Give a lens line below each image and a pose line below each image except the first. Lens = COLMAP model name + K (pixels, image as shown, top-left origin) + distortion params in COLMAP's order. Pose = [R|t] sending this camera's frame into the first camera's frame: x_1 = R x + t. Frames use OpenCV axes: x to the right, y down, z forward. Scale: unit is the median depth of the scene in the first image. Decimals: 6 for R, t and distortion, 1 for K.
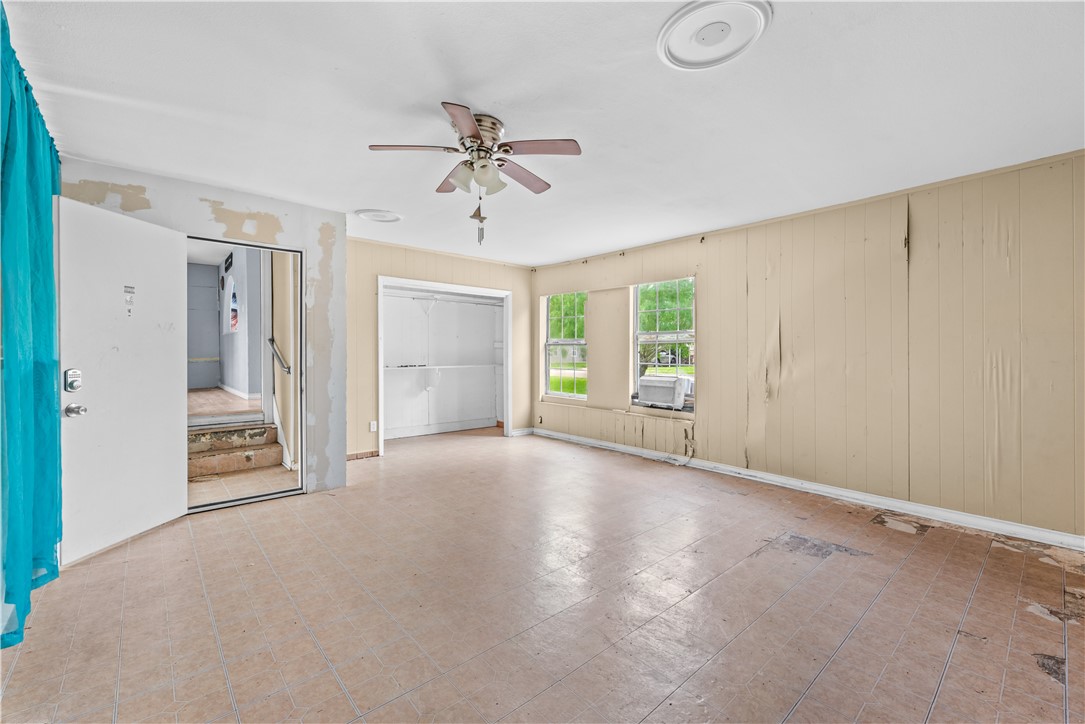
lens RADIAL K [[444.6, 0, 543.8], [0, 444.6, 356.2], [0, 0, 1]] dist [-0.000405, -0.000476]
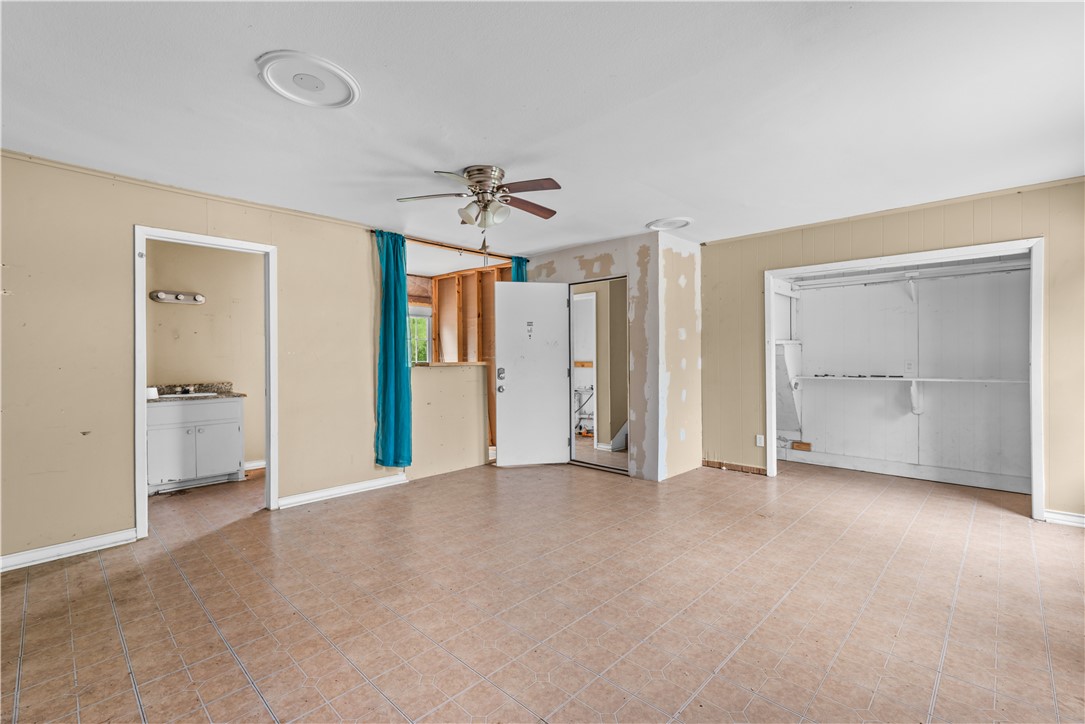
lens RADIAL K [[480.2, 0, 543.4], [0, 480.2, 362.6], [0, 0, 1]] dist [-0.000751, -0.000069]
pose [[0.093348, 0.004849, -0.995622, 0.711502], [-0.003330, 0.999984, 0.004559, -0.003482], [0.995628, 0.002890, 0.093363, 0.625510]]
